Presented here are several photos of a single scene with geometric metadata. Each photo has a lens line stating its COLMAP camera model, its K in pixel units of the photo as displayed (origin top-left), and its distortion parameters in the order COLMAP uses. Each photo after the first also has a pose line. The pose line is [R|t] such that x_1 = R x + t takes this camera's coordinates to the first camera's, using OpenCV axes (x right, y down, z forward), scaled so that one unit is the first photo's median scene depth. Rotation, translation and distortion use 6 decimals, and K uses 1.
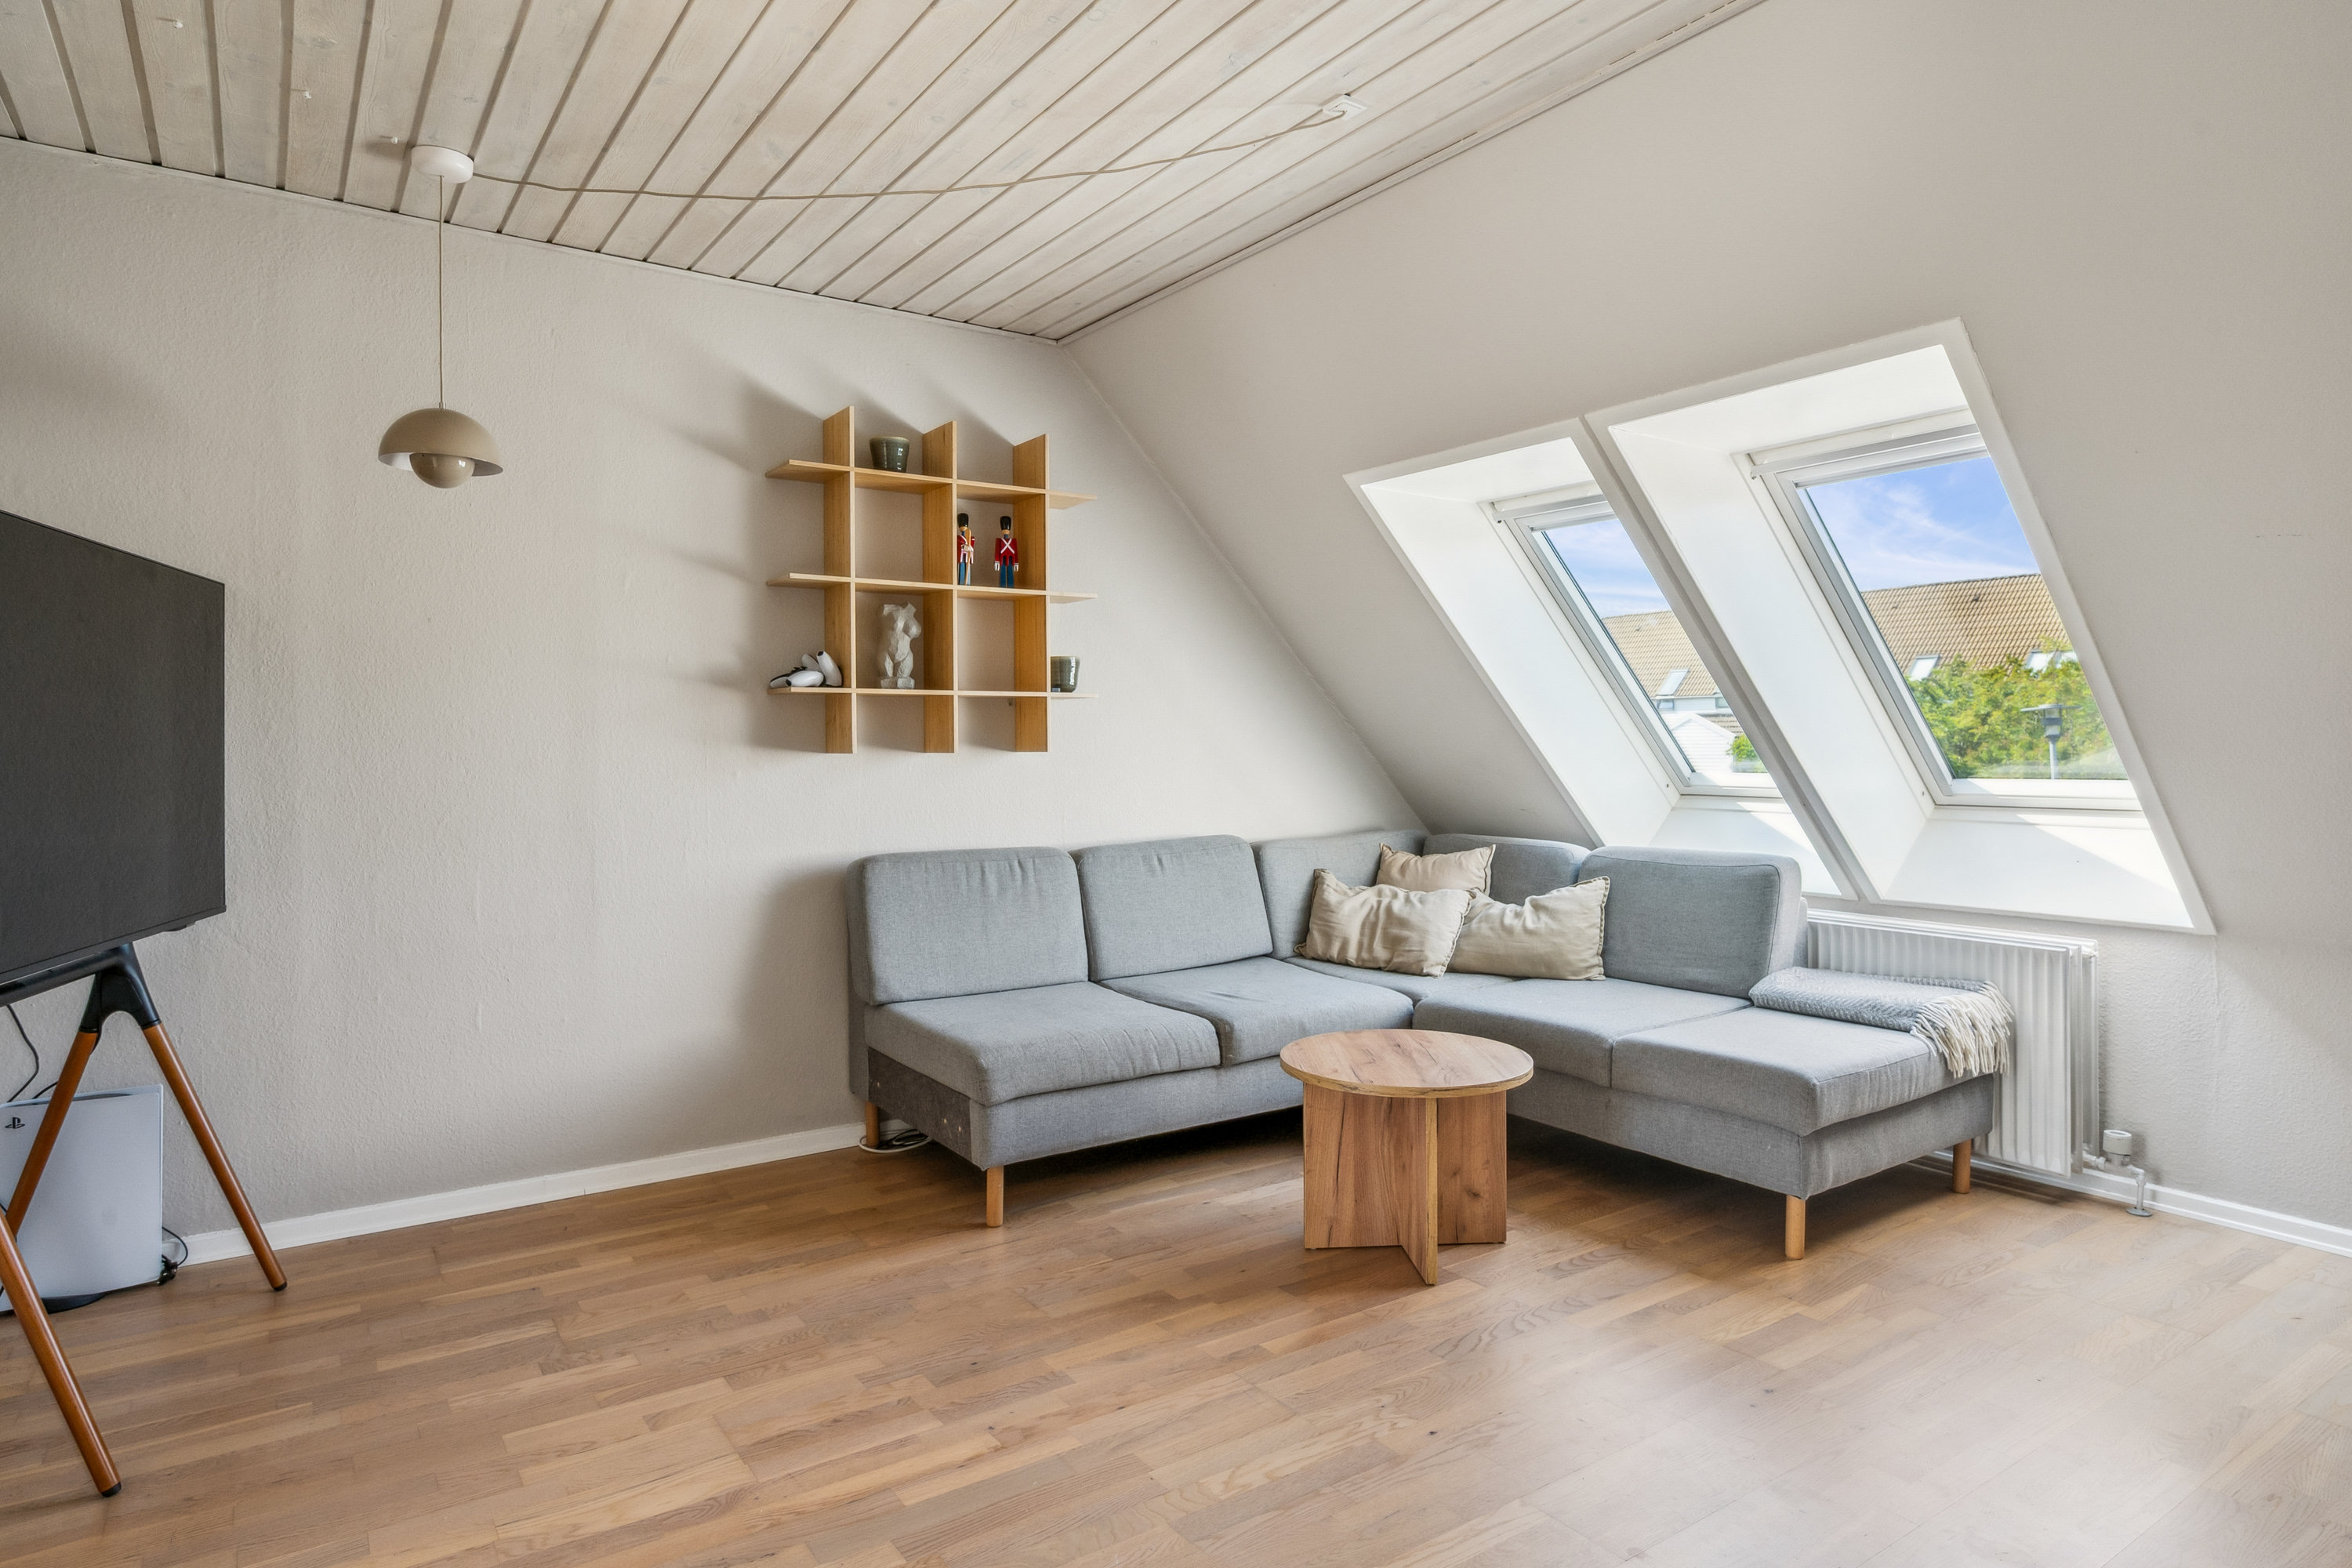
lens RADIAL K [[1328.1, 0, 1176.7], [0, 1328.1, 759.6], [0, 0, 1]] dist [0.001973, 0.000424]
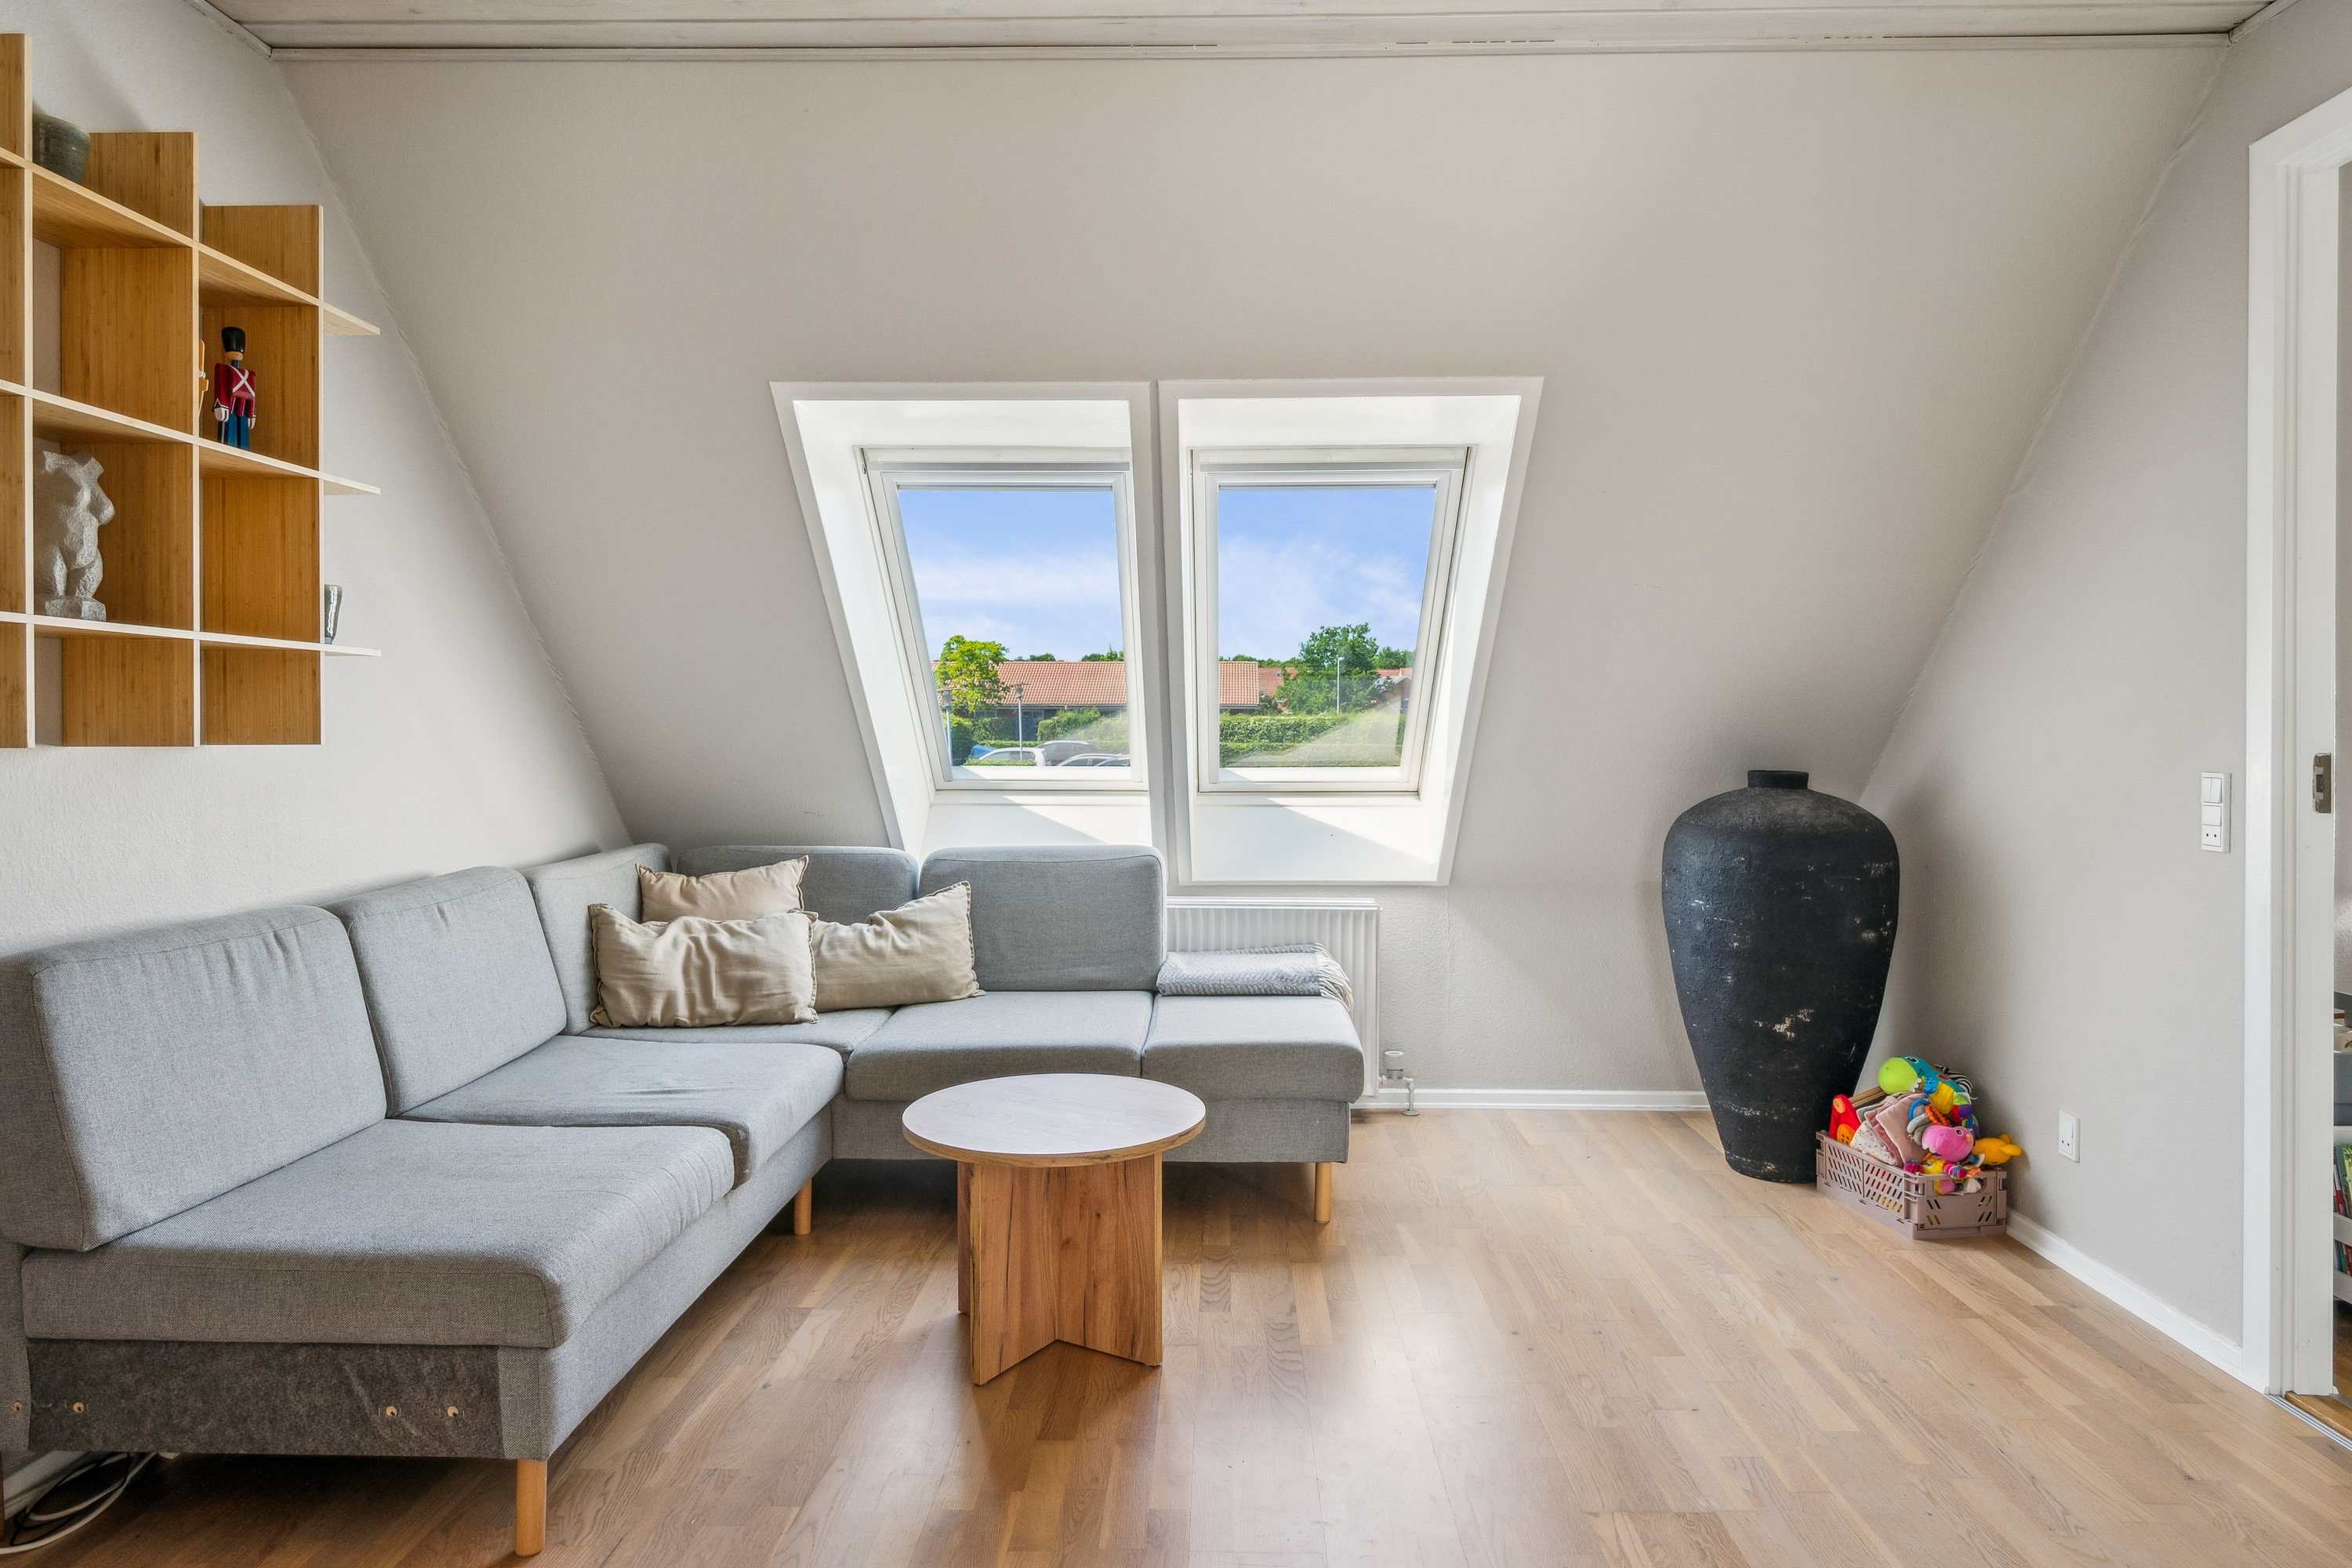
lens RADIAL K [[1405.9, 0, 1179.3], [0, 1405.9, 751.0], [0, 0, 1]] dist [-0.000914, 0.000028]
pose [[0.585455, -0.004088, 0.810695, -0.383193], [0.006306, 0.999980, 0.000489, -0.000754], [-0.810681, 0.004826, 0.585469, 0.327981]]
